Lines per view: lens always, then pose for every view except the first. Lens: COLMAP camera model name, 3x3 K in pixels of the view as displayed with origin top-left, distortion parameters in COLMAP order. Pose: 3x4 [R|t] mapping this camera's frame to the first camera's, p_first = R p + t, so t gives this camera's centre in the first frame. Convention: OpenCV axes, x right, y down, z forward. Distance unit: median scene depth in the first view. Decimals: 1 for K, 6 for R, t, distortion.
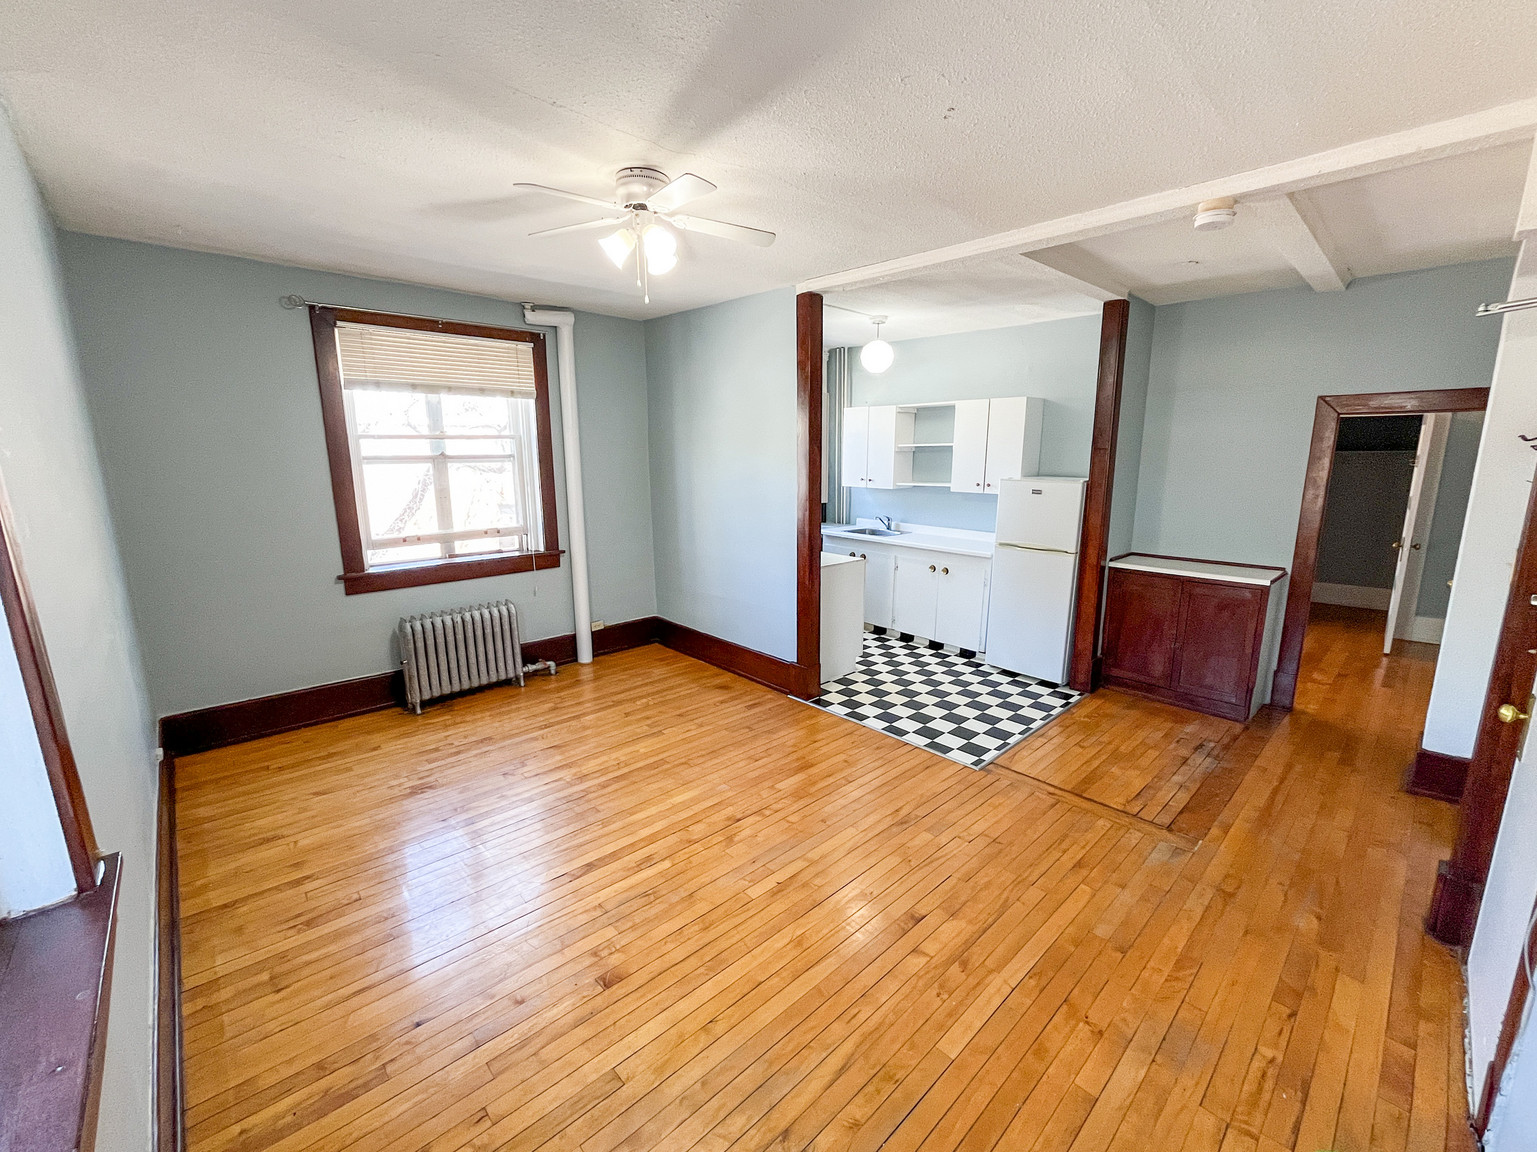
lens RADIAL K [[627.3, 0, 779.6], [0, 627.3, 574.4], [0, 0, 1]] dist [-0.000111, -0.002964]
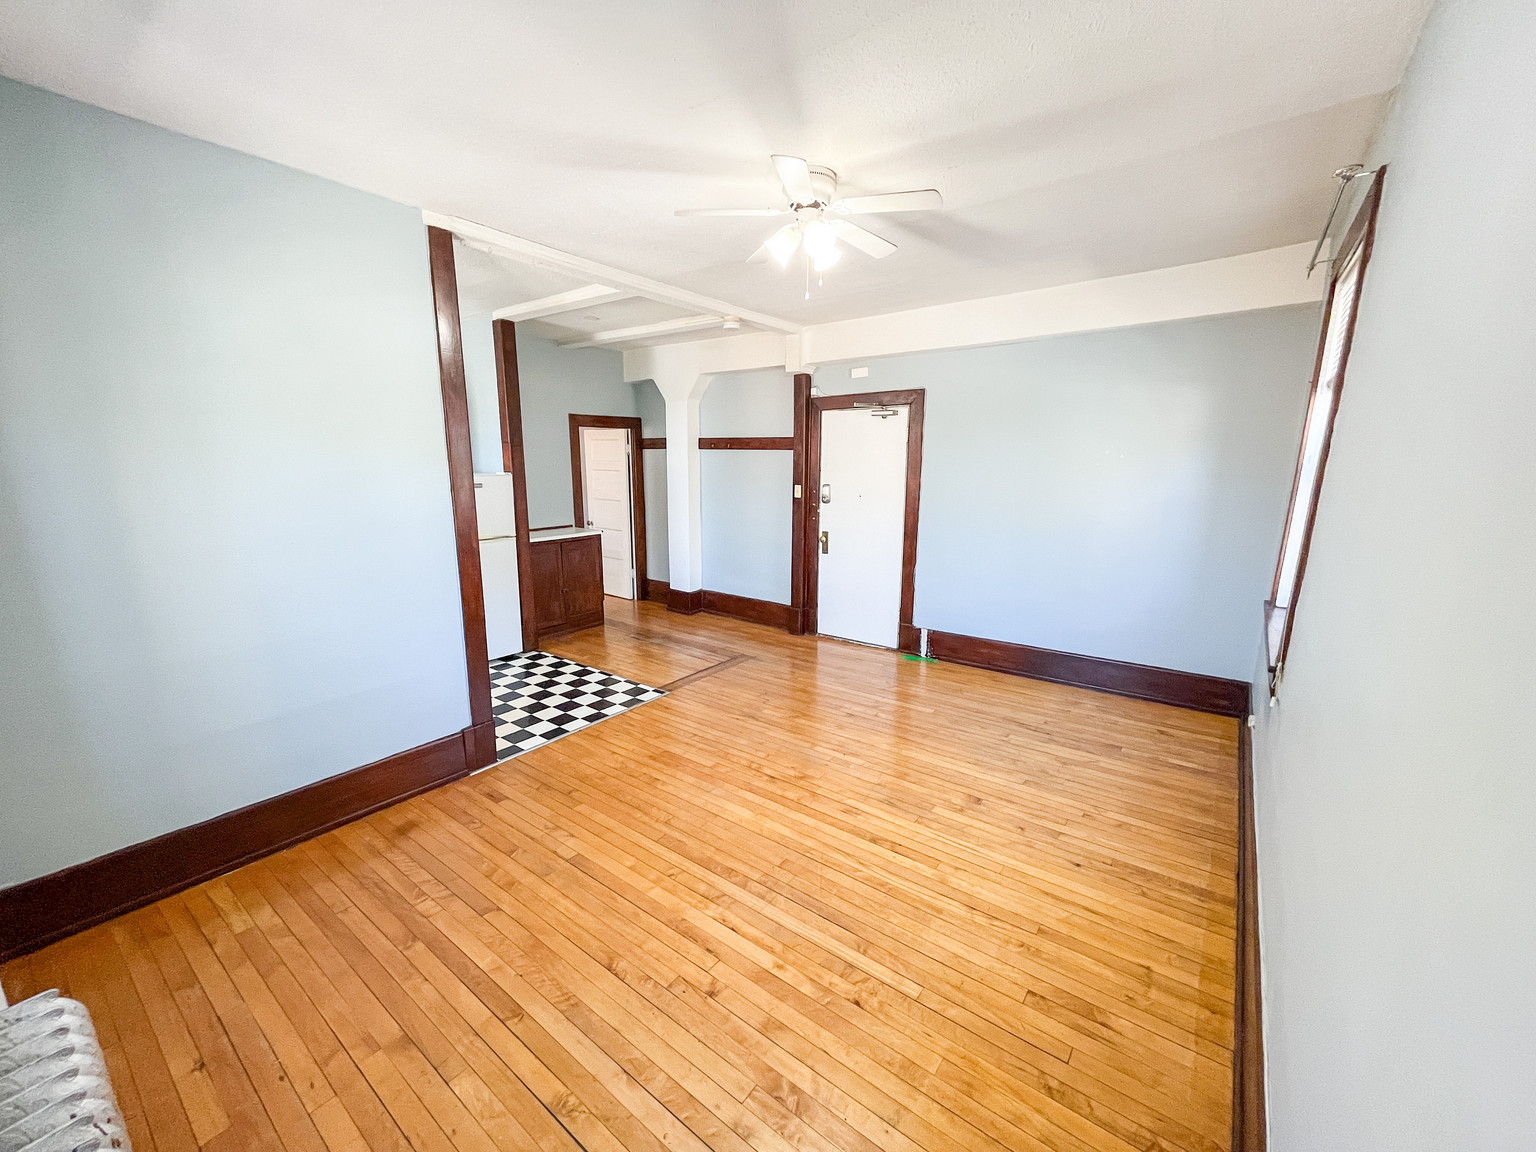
lens RADIAL K [[626.9, 0, 737.6], [0, 626.9, 567.4], [0, 0, 1]] dist [-0.000111, -0.002964]
pose [[-0.134220, -0.176983, 0.975019, -0.719174], [0.185210, 0.962104, 0.200134, -0.134040], [-0.973490, 0.207445, -0.096354, 0.729081]]
